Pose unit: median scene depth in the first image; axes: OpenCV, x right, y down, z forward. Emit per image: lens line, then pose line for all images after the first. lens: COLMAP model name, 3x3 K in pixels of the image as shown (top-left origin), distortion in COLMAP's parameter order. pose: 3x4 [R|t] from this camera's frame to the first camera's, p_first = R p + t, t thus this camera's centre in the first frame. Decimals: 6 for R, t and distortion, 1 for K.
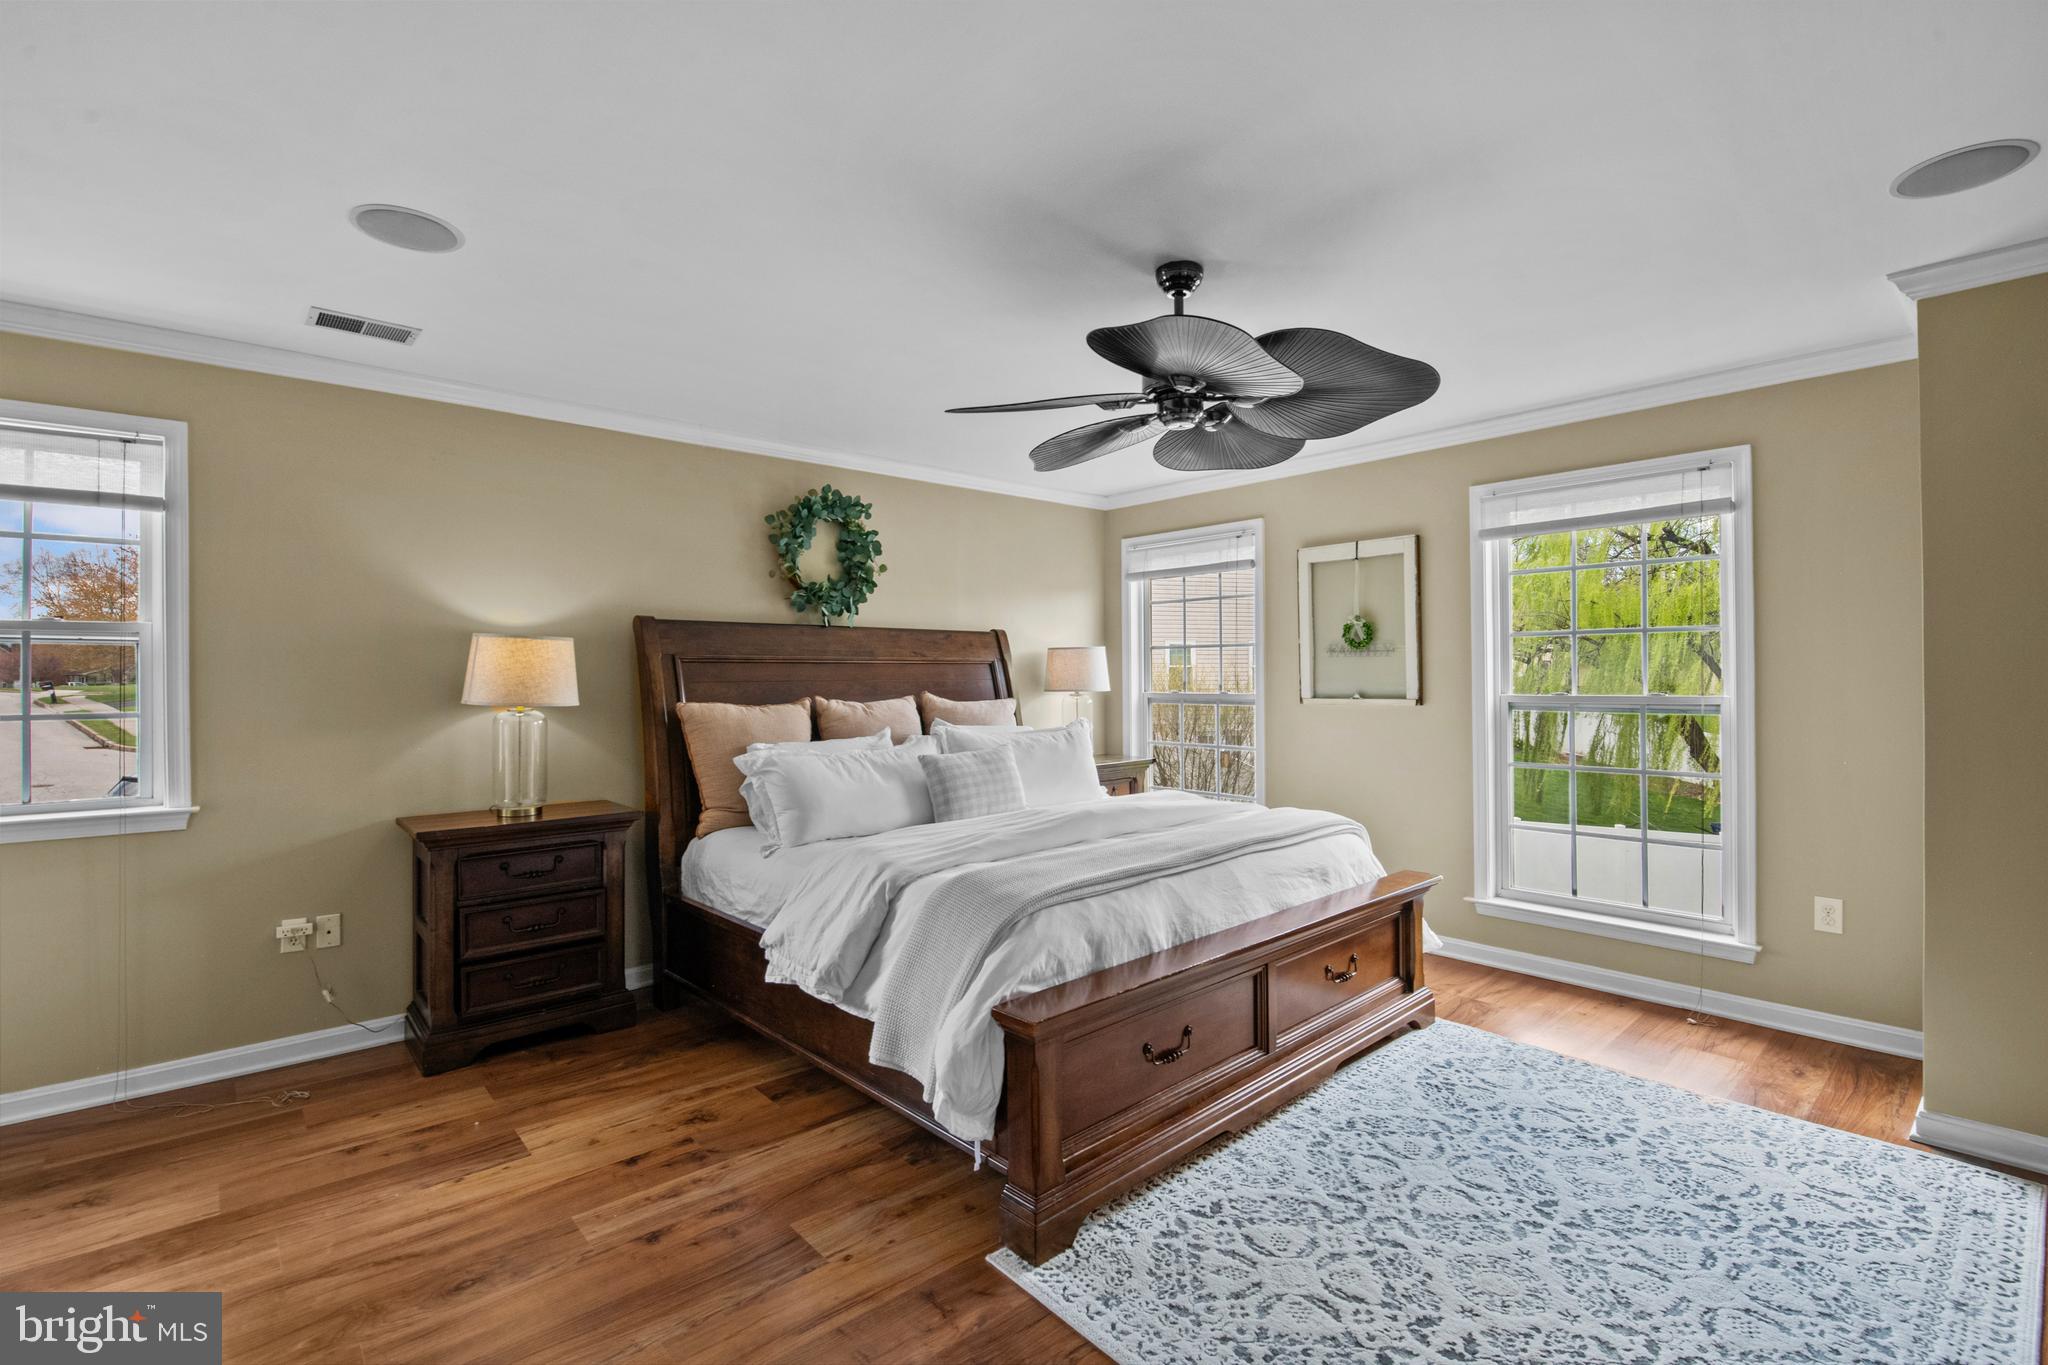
lens RADIAL K [[923.5, 0, 1019.4], [0, 923.5, 683.6], [0, 0, 1]] dist [-0.007855, -0.002632]
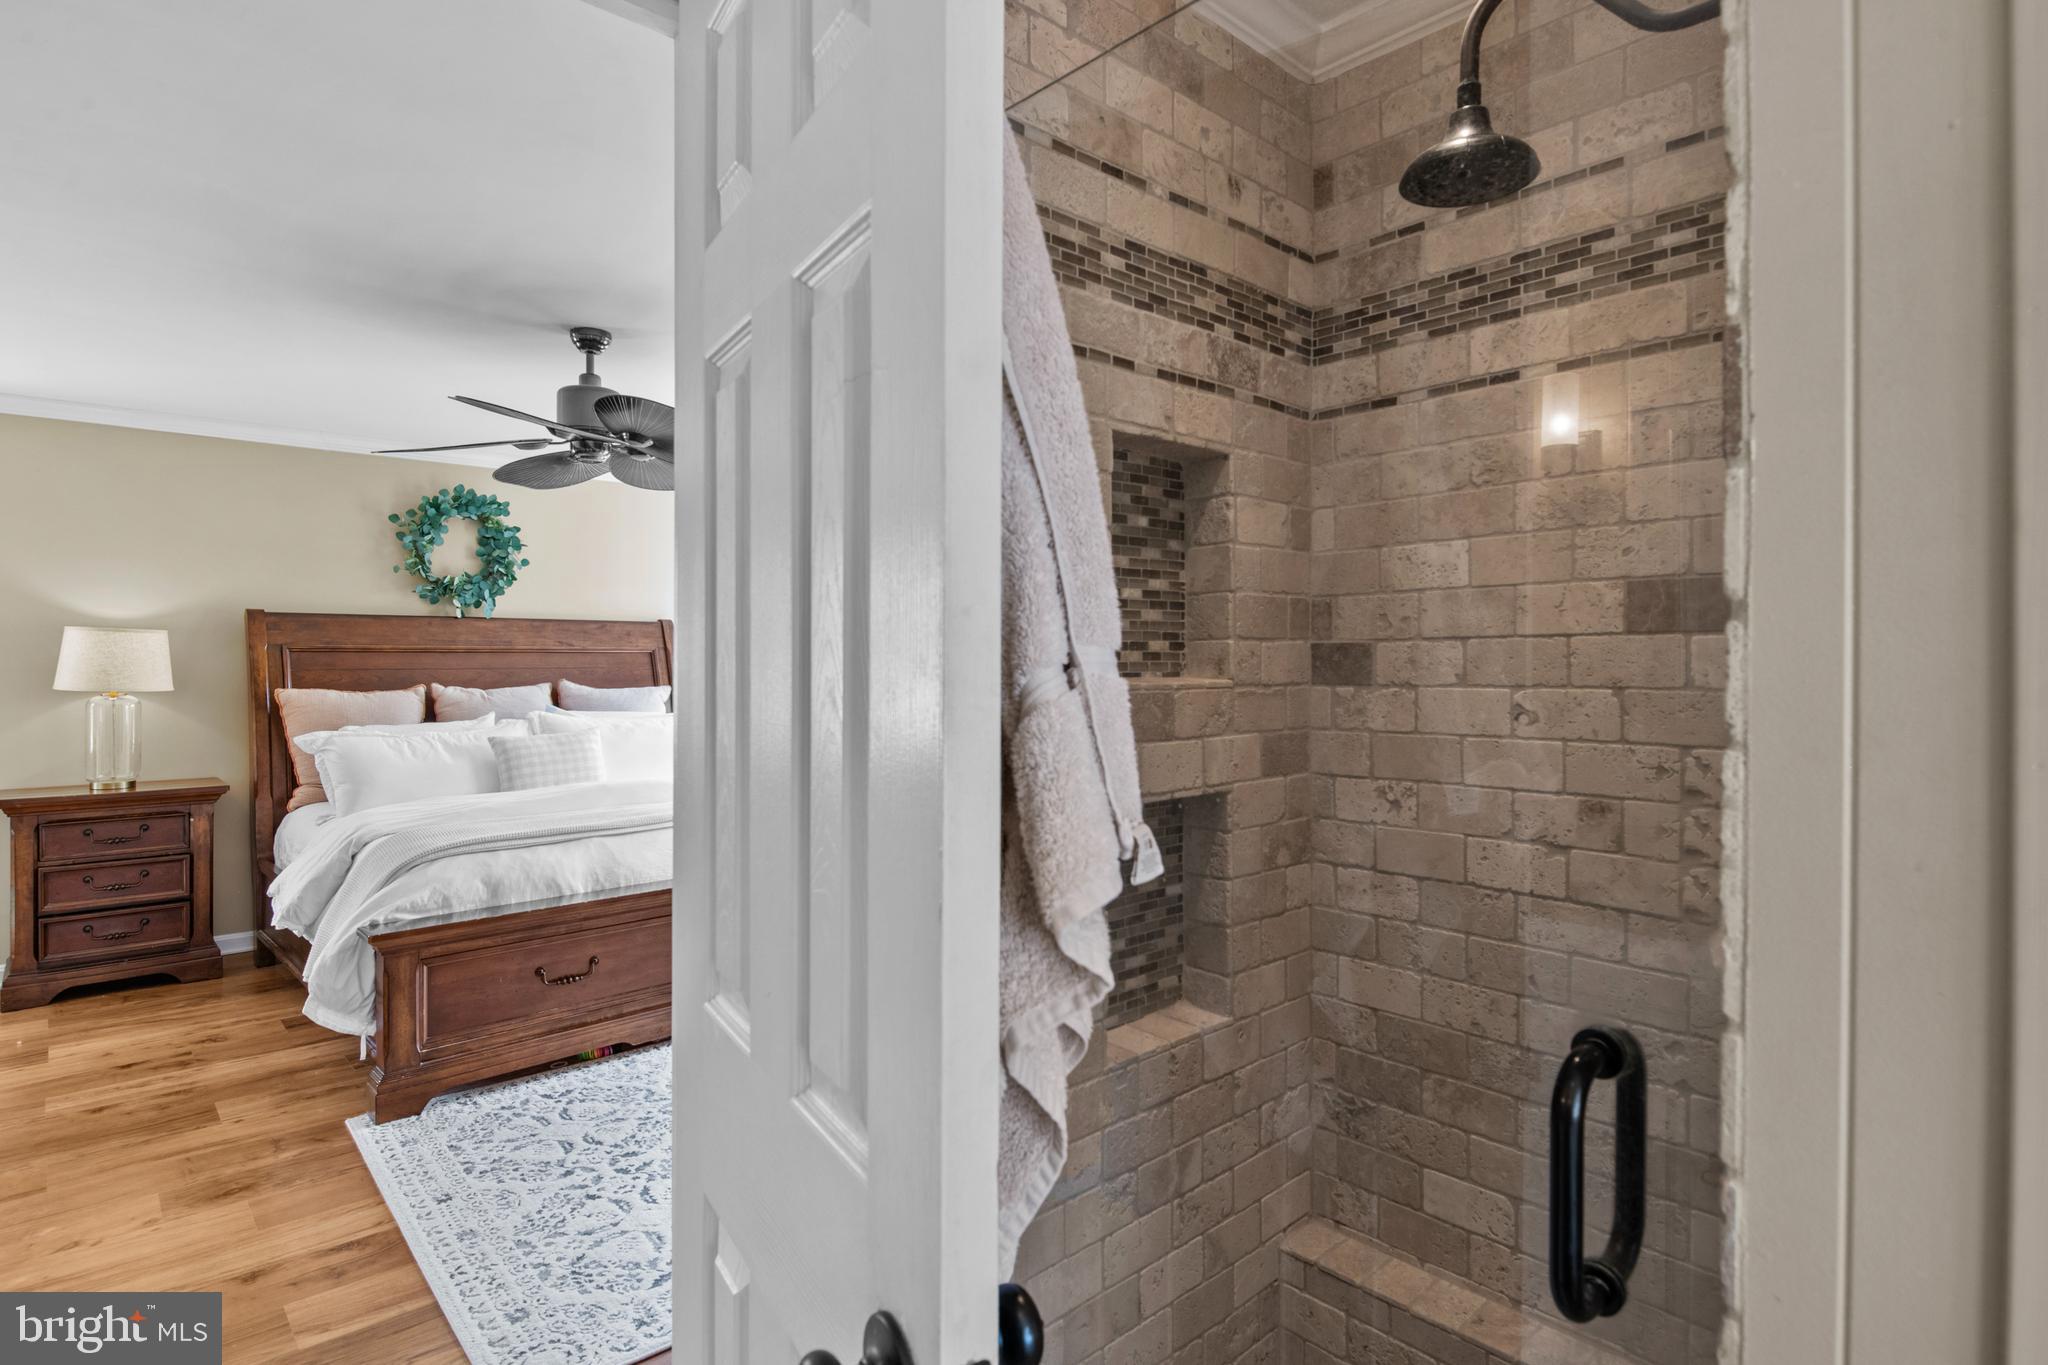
lens RADIAL K [[1064.1, 0, 1028.3], [0, 1064.1, 672.9], [0, 0, 1]] dist [-0.005616, -0.003023]
pose [[0.999858, 0.003701, 0.016435, 0.535164], [-0.003761, 0.999986, 0.003596, -0.006426], [-0.016422, -0.003658, 0.999858, -0.296219]]
